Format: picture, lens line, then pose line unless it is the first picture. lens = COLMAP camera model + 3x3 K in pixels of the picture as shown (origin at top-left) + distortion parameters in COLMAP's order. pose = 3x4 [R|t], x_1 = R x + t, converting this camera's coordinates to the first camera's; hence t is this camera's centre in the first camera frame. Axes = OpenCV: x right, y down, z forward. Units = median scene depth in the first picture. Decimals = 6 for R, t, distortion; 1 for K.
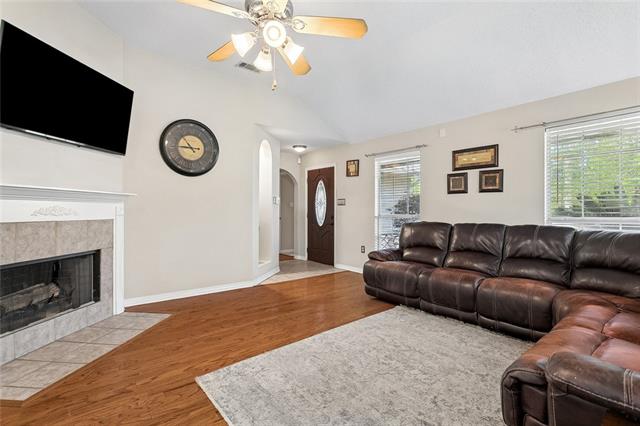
lens RADIAL K [[308.0, 0, 319.2], [0, 308.0, 211.6], [0, 0, 1]] dist [0.003224, 0.000075]
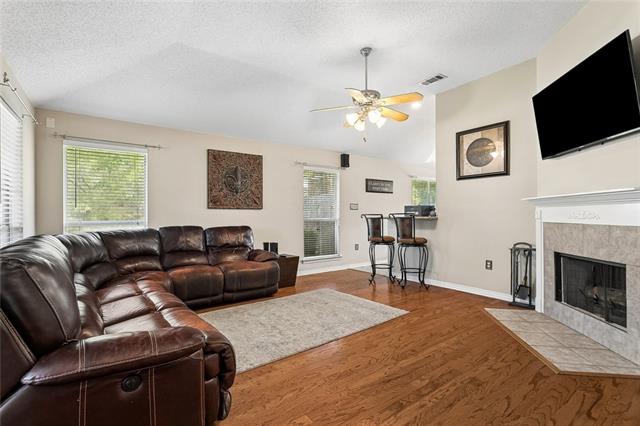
lens RADIAL K [[308.0, 0, 317.6], [0, 308.0, 213.6], [0, 0, 1]] dist [0.003224, 0.000075]
pose [[-0.998612, 0.004294, 0.052489, 0.013808], [0.004301, 0.999991, 0.000038, -0.008219], [-0.052488, 0.000264, -0.998622, 2.049627]]
